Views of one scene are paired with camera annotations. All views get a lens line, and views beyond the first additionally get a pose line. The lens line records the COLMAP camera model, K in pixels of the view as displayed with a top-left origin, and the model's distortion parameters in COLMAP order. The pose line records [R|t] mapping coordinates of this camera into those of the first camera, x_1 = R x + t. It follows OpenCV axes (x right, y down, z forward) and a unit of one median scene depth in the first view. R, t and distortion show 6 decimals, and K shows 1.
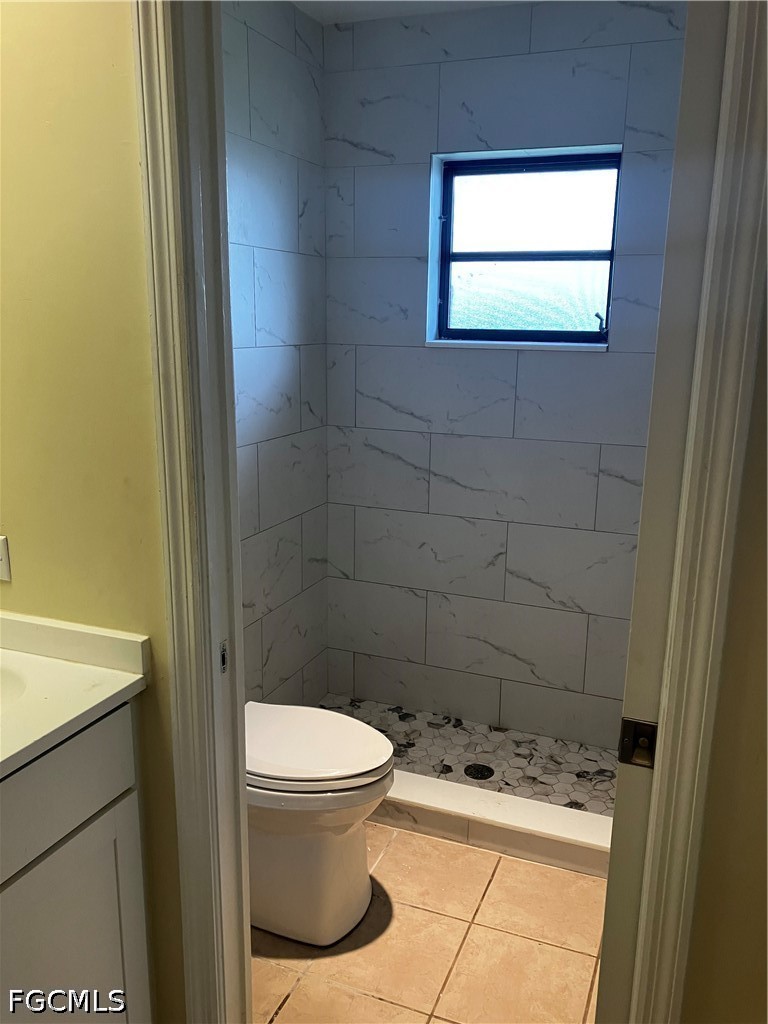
lens RADIAL K [[842.8, 0, 387.3], [0, 842.8, 522.3], [0, 0, 1]] dist [0.047428, -0.032980]
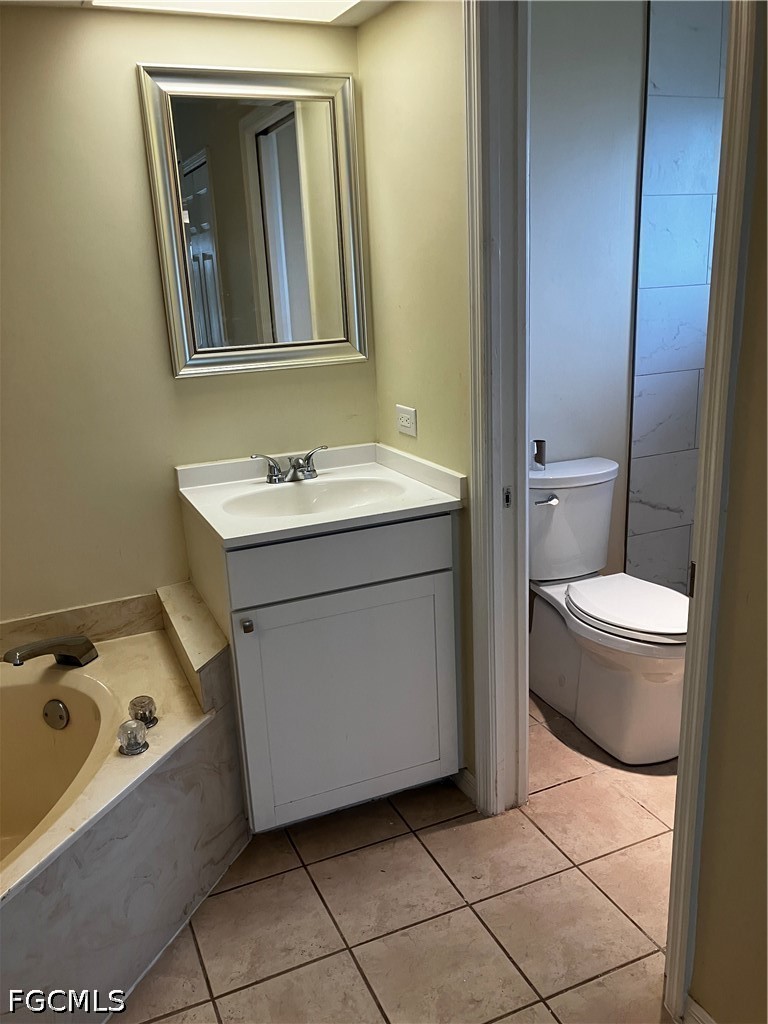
lens RADIAL K [[842.8, 0, 379.4], [0, 842.8, 519.9], [0, 0, 1]] dist [0.047428, -0.032980]
pose [[0.708399, 0.157804, -0.687946, 0.685113], [-0.115510, 0.987465, 0.107564, 0.064179], [0.696296, 0.003267, 0.717747, -0.237213]]
